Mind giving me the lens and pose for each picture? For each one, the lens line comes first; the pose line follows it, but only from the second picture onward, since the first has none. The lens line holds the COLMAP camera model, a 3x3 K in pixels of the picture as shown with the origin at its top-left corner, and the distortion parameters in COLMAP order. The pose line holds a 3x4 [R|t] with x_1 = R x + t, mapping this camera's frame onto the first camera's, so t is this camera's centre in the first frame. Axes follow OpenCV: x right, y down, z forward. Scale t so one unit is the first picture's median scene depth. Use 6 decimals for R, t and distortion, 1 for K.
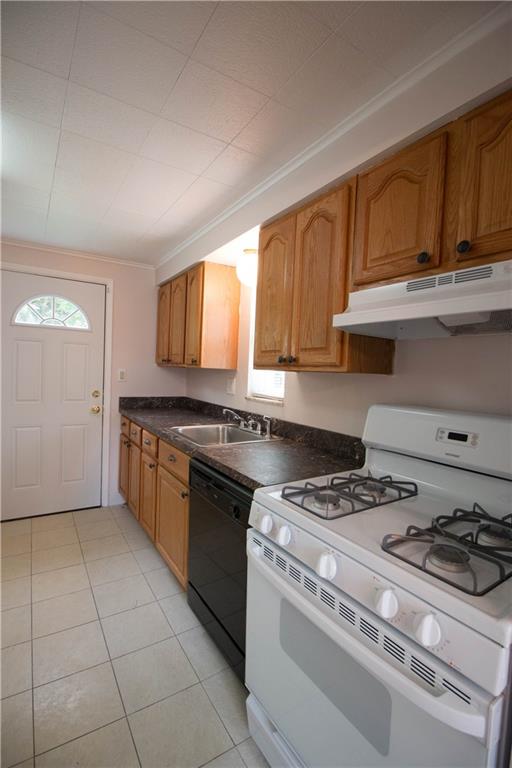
lens RADIAL K [[354.9, 0, 257.1], [0, 354.9, 385.9], [0, 0, 1]] dist [-0.008108, -0.006006]
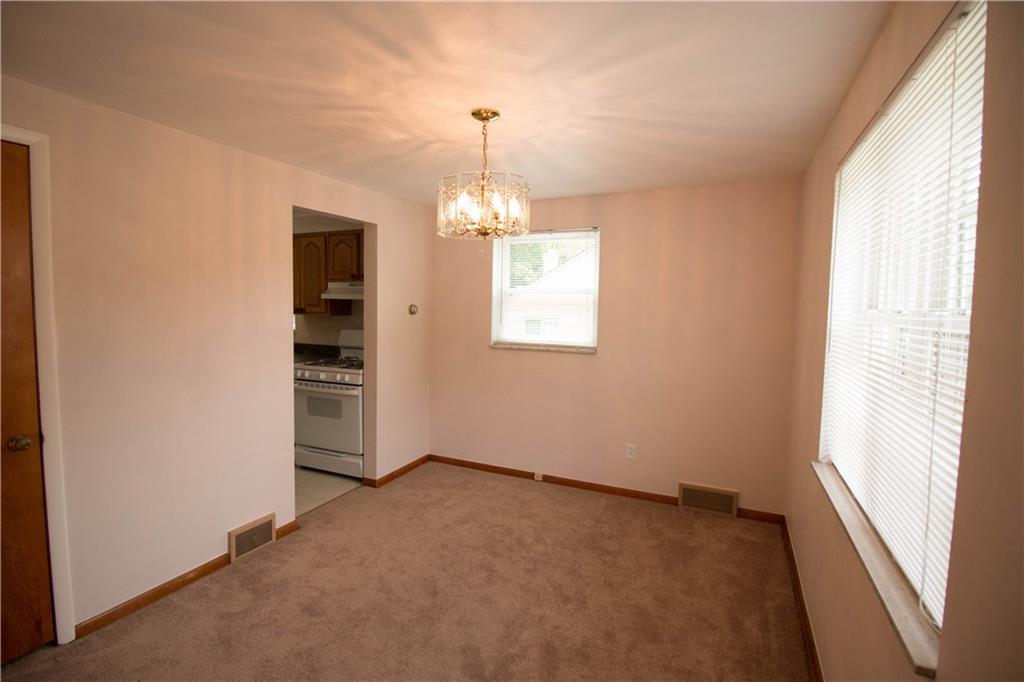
lens RADIAL K [[473.2, 0, 510.9], [0, 473.2, 336.9], [0, 0, 1]] dist [-0.008108, -0.006006]
pose [[0.849768, -0.060637, 0.523658, -0.212952], [0.037350, 0.997791, 0.054929, -0.015809], [-0.525832, -0.027118, 0.850156, -1.316521]]
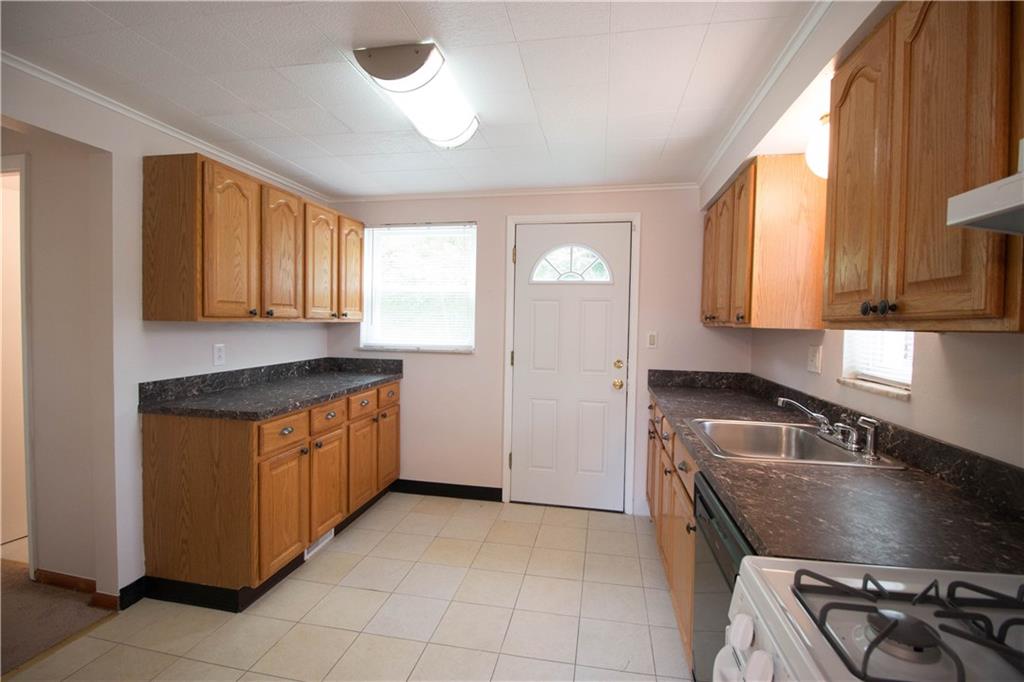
lens RADIAL K [[473.2, 0, 510.2], [0, 473.2, 339.1], [0, 0, 1]] dist [-0.008108, -0.006006]
pose [[0.721933, -0.002019, -0.691960, 0.119880], [-0.020061, 0.999514, -0.023846, -0.003397], [0.691673, 0.031097, 0.721541, 0.125300]]
